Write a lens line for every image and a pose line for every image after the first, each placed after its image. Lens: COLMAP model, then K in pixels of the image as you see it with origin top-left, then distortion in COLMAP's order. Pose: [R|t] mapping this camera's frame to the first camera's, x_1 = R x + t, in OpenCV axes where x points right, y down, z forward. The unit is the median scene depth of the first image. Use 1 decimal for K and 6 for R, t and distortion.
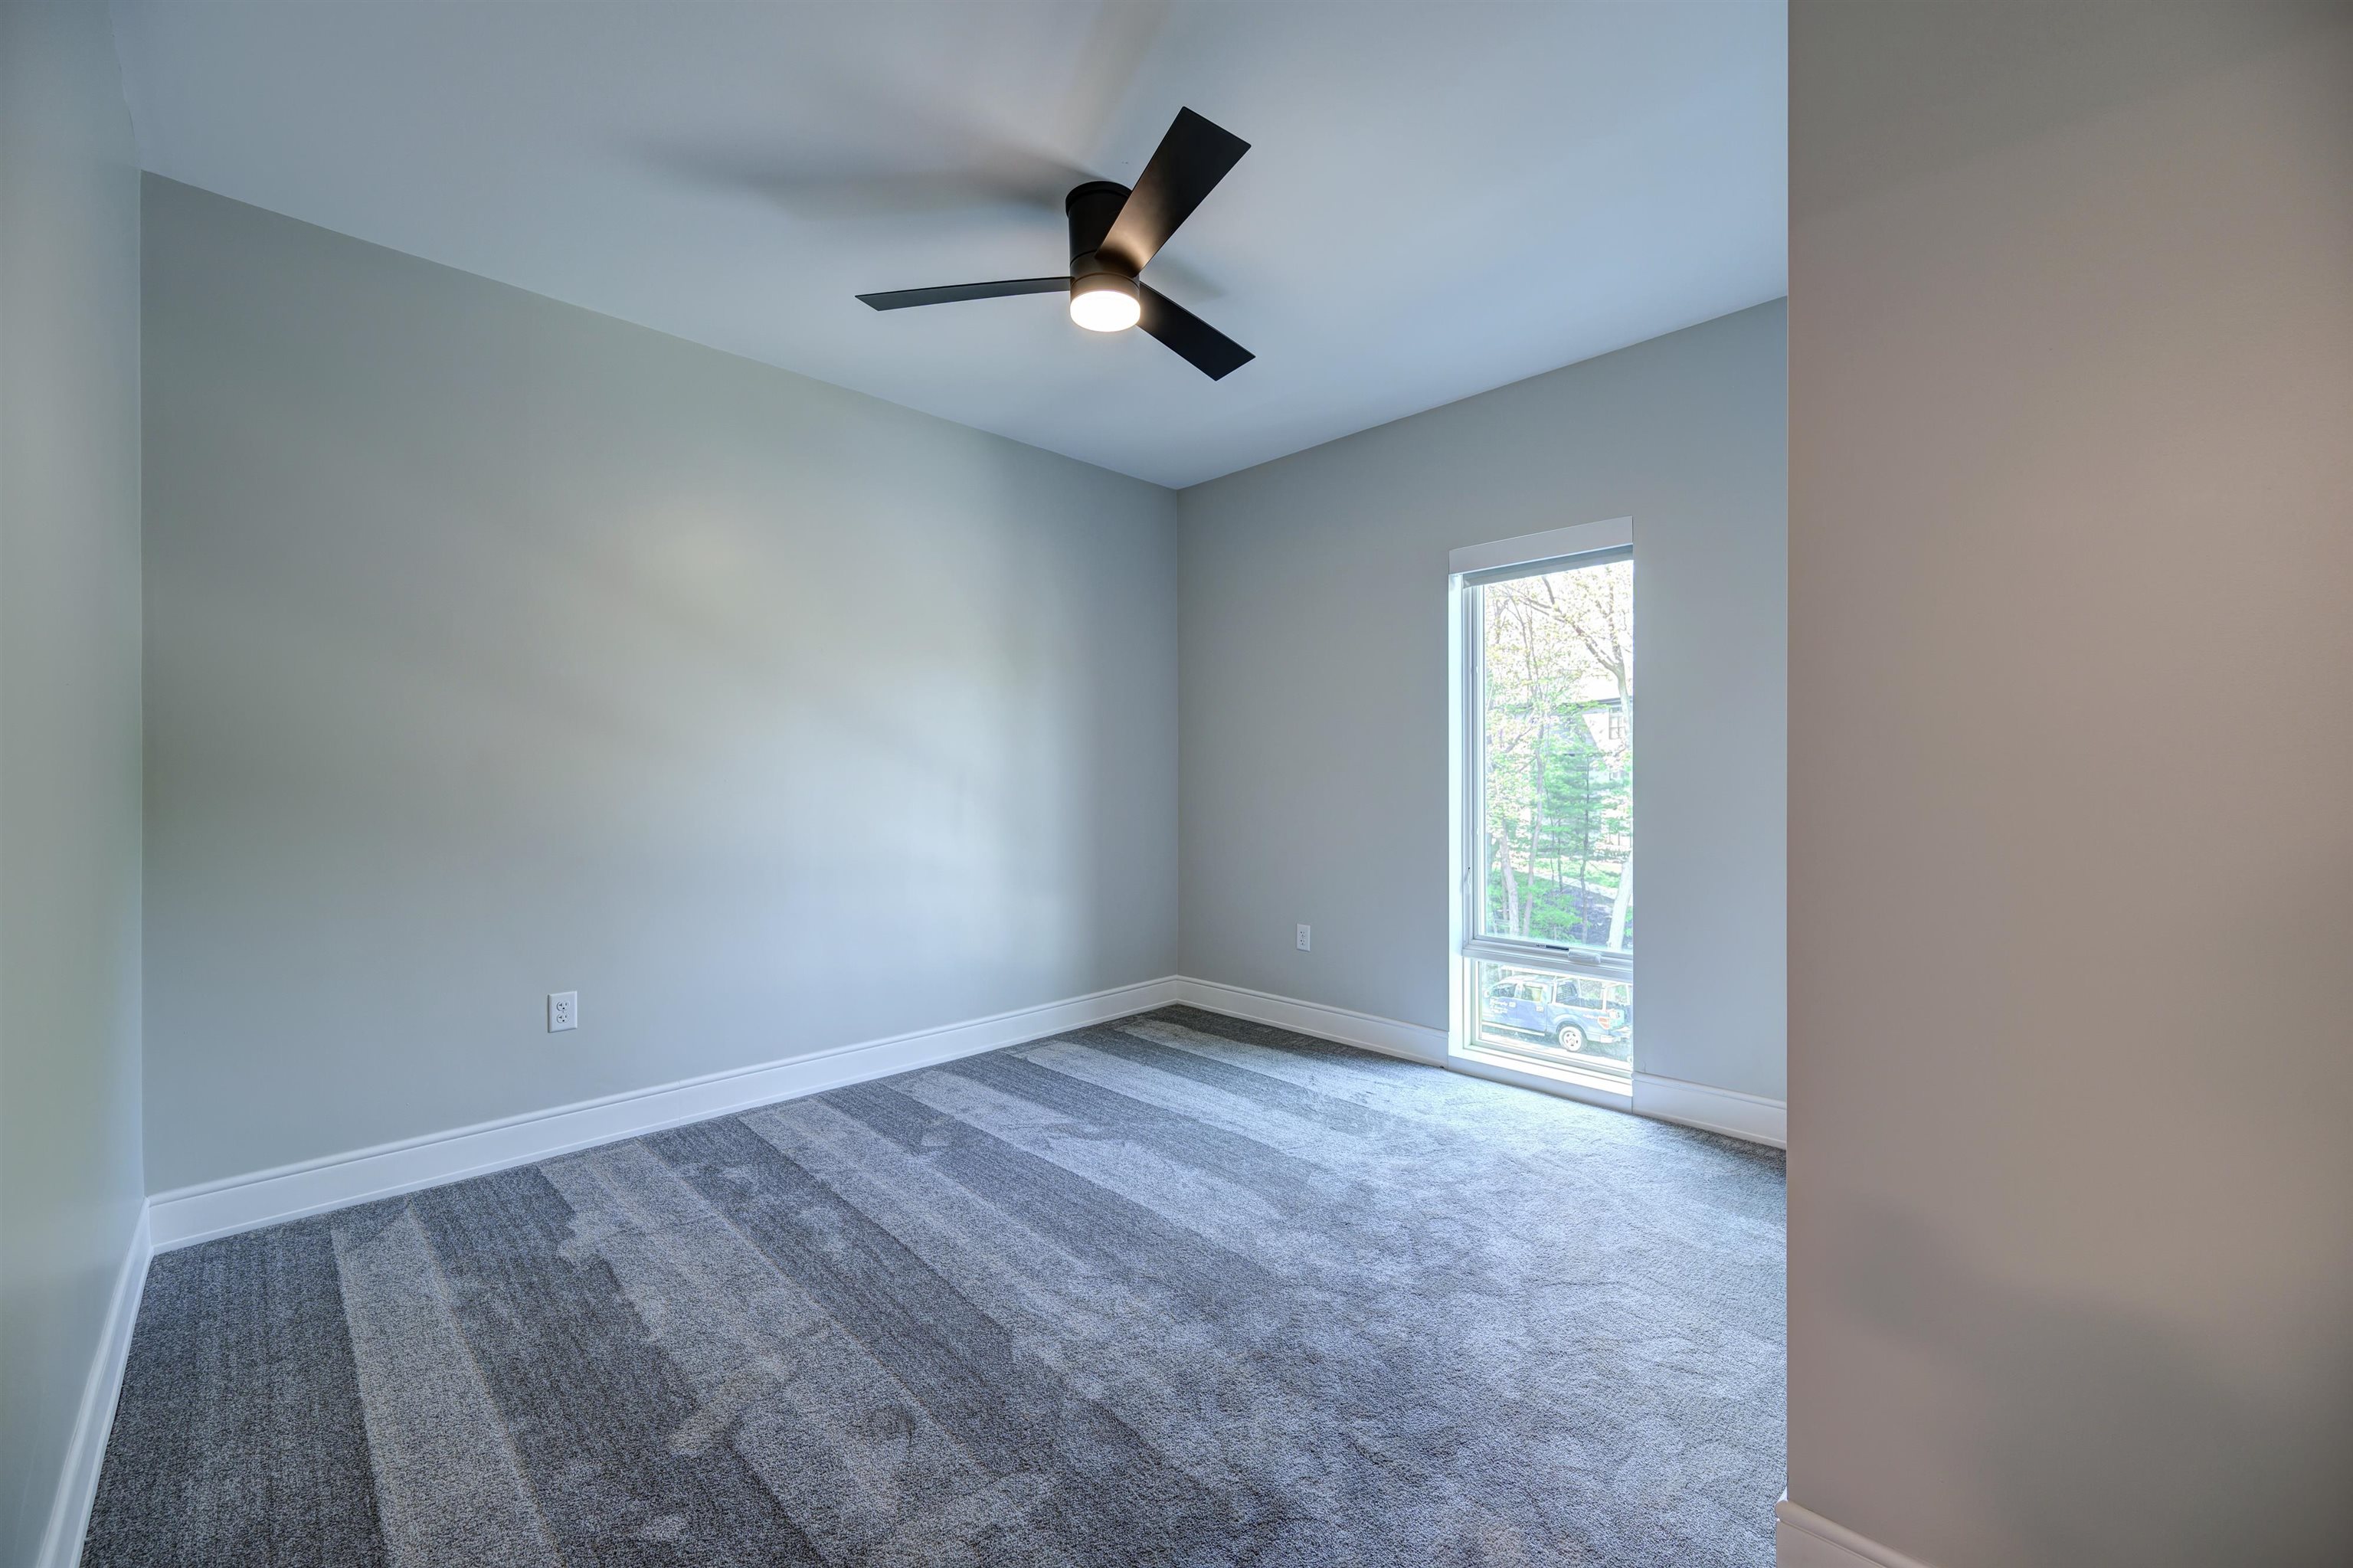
lens RADIAL K [[940.3, 0, 1176.5], [0, 940.3, 784.0], [0, 0, 1]] dist [-0.000090, -0.000148]
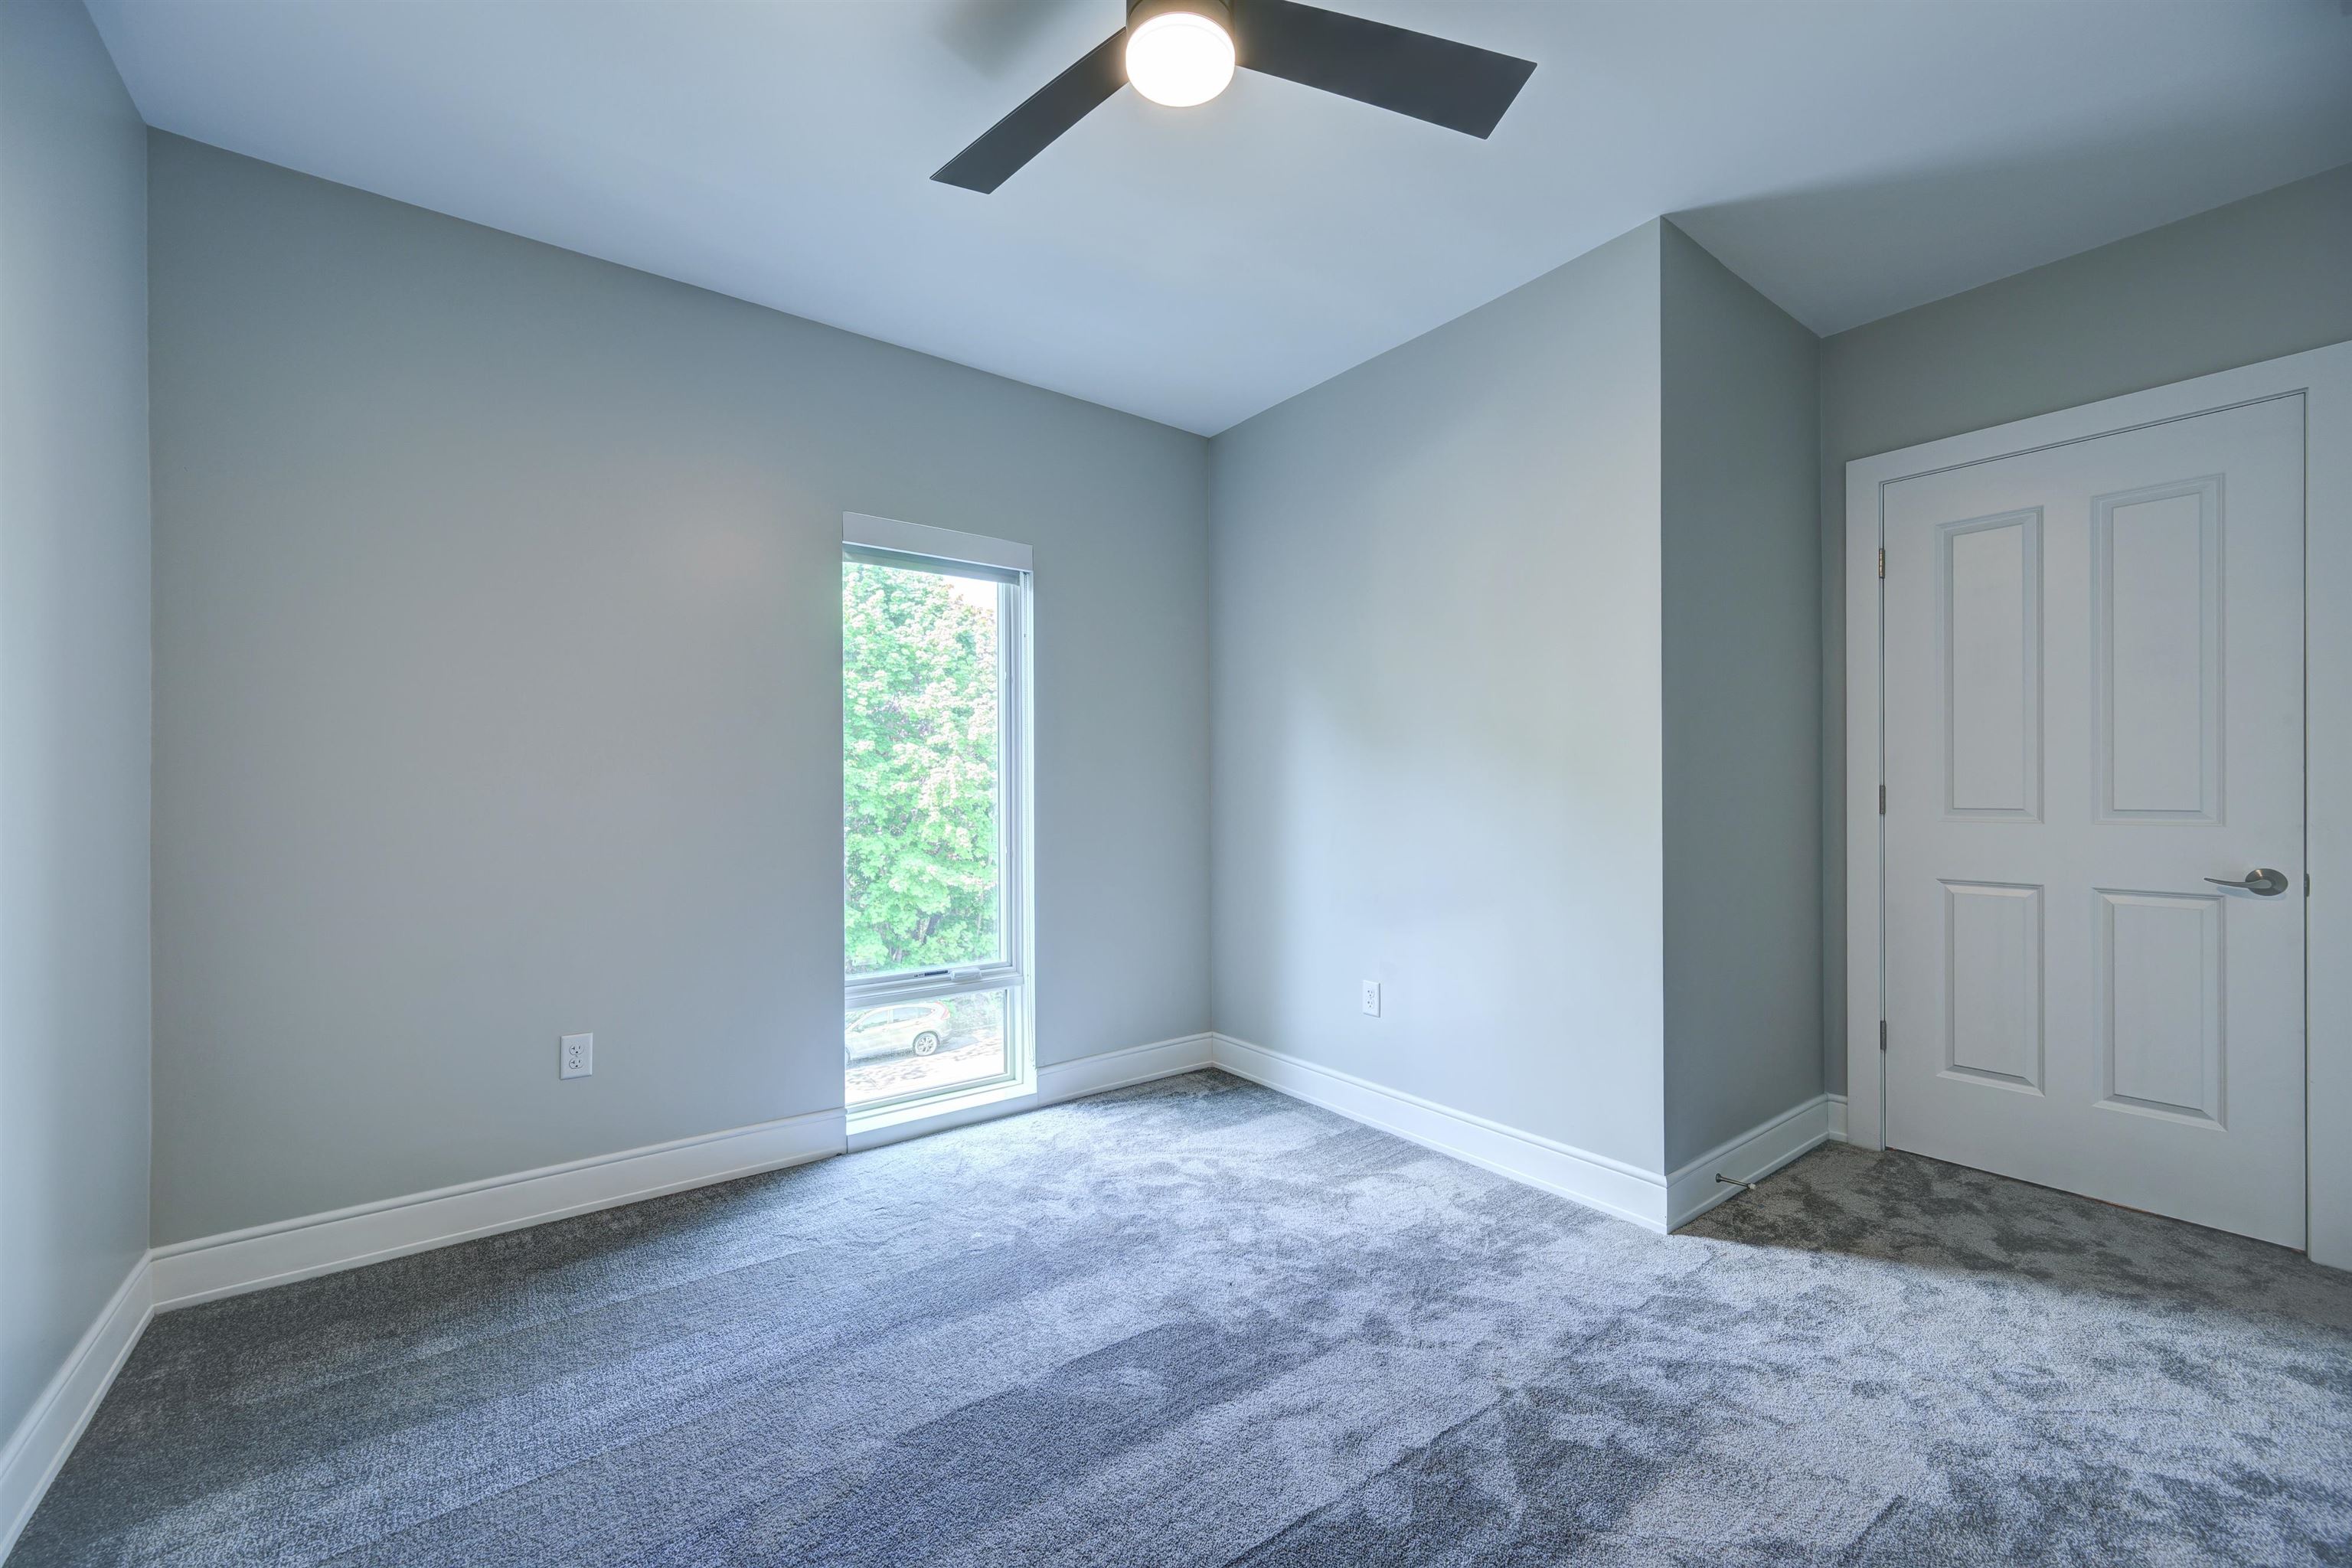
lens RADIAL K [[939.9, 0, 1176.0], [0, 939.9, 784.0], [0, 0, 1]] dist [-0.000090, -0.000148]
pose [[0.129894, 0.005917, 0.991510, -0.519952], [0.009435, 0.999930, -0.007204, -0.005399], [-0.991483, 0.010290, 0.129829, 0.668579]]
